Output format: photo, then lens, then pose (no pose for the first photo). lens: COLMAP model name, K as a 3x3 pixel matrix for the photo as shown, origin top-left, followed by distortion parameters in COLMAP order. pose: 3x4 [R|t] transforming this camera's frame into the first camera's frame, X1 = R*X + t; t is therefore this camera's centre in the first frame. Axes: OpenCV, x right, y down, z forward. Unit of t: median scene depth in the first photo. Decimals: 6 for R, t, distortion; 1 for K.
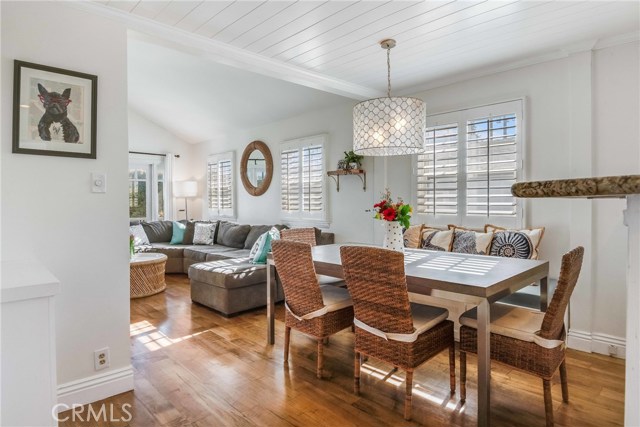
lens RADIAL K [[368.6, 0, 316.4], [0, 368.6, 198.4], [0, 0, 1]] dist [-0.006440, -0.006541]
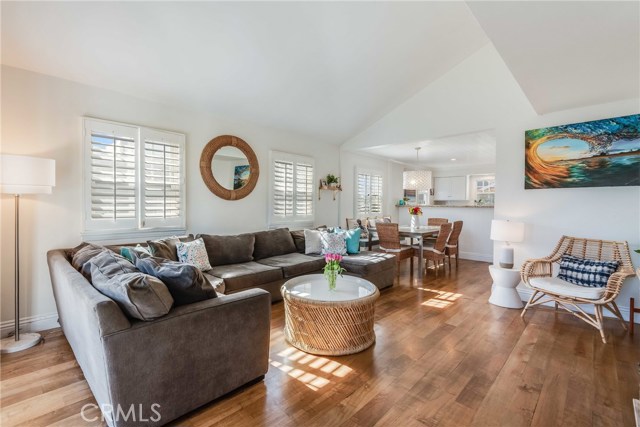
lens RADIAL K [[292.7, 0, 304.9], [0, 292.7, 207.5], [0, 0, 1]] dist [0.009249, -0.002489]
pose [[-0.041379, 0.000713, 0.999143, -1.056210], [-0.010780, 0.999941, -0.001160, 0.011440], [-0.999085, -0.010819, -0.041369, 1.065980]]
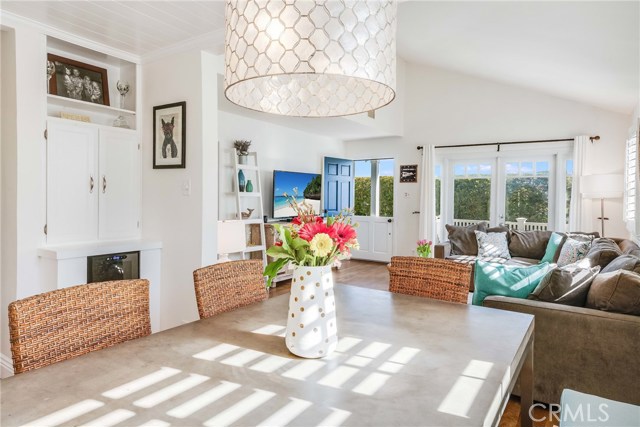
lens RADIAL K [[396.7, 0, 303.2], [0, 396.7, 209.5], [0, 0, 1]] dist [0.002674, -0.011971]
pose [[0.195503, 0.042606, -0.979777, 0.363241], [-0.009984, 0.999091, 0.041454, -0.012602], [0.980652, 0.001678, 0.195751, 0.511288]]
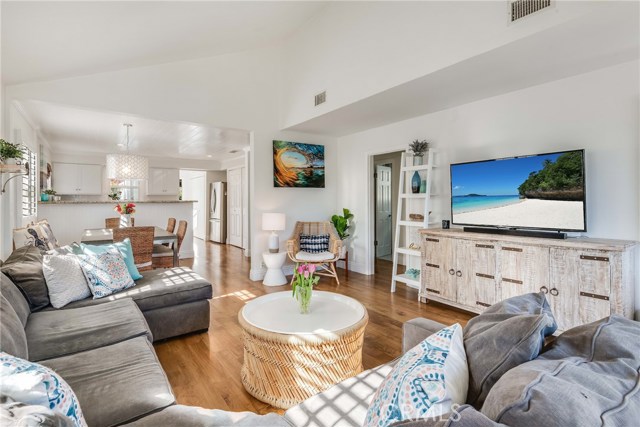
lens RADIAL K [[311.5, 0, 315.2], [0, 311.5, 199.1], [0, 0, 1]] dist [0.031850, -0.000015]
pose [[-0.991430, 0.016526, 0.129588, -0.577147], [0.015818, 0.999854, -0.006493, 0.004323], [-0.129676, -0.004388, -0.991547, 1.443318]]
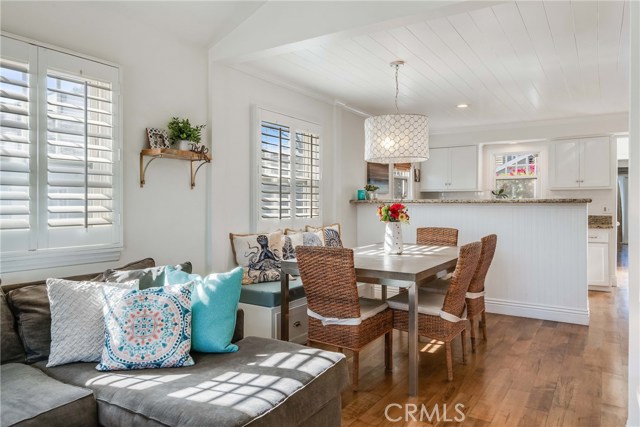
lens RADIAL K [[439.8, 0, 302.2], [0, 439.8, 203.7], [0, 0, 1]] dist [0.017609, 0.002052]
pose [[-0.221378, 0.008681, 0.975149, -0.583712], [-0.000920, 0.999958, -0.009111, 0.010962], [-0.975188, -0.002915, -0.221361, 0.885724]]
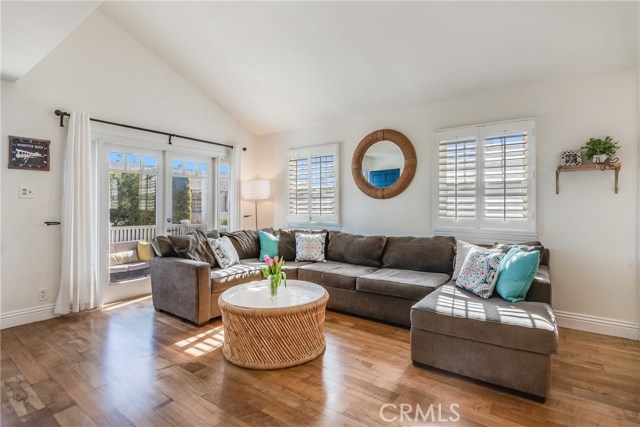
lens RADIAL K [[315.3, 0, 325.8], [0, 315.3, 207.7], [0, 0, 1]] dist [0.010791, -0.000957]
pose [[0.981665, 0.006850, 0.190493, -0.512249], [-0.009016, 0.999904, 0.010505, 0.007470], [-0.190403, -0.012030, 0.981632, 0.439161]]
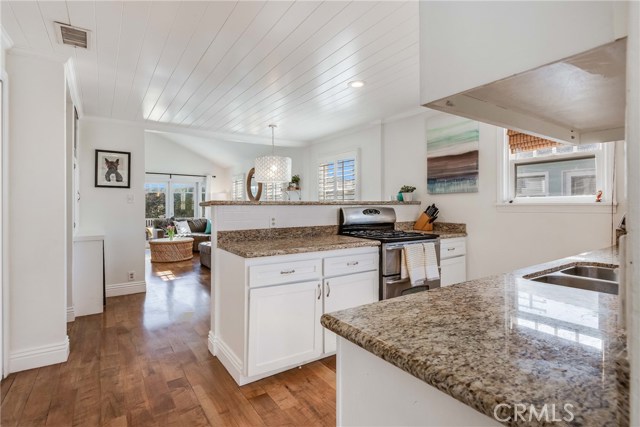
lens RADIAL K [[315.3, 0, 315.5], [0, 315.3, 202.8], [0, 0, 1]] dist [0.010791, -0.000957]
pose [[0.986361, -0.001061, -0.164595, 0.385948], [0.001076, 0.999999, -0.000001, -0.008418], [0.164595, -0.000176, 0.986361, -0.336274]]
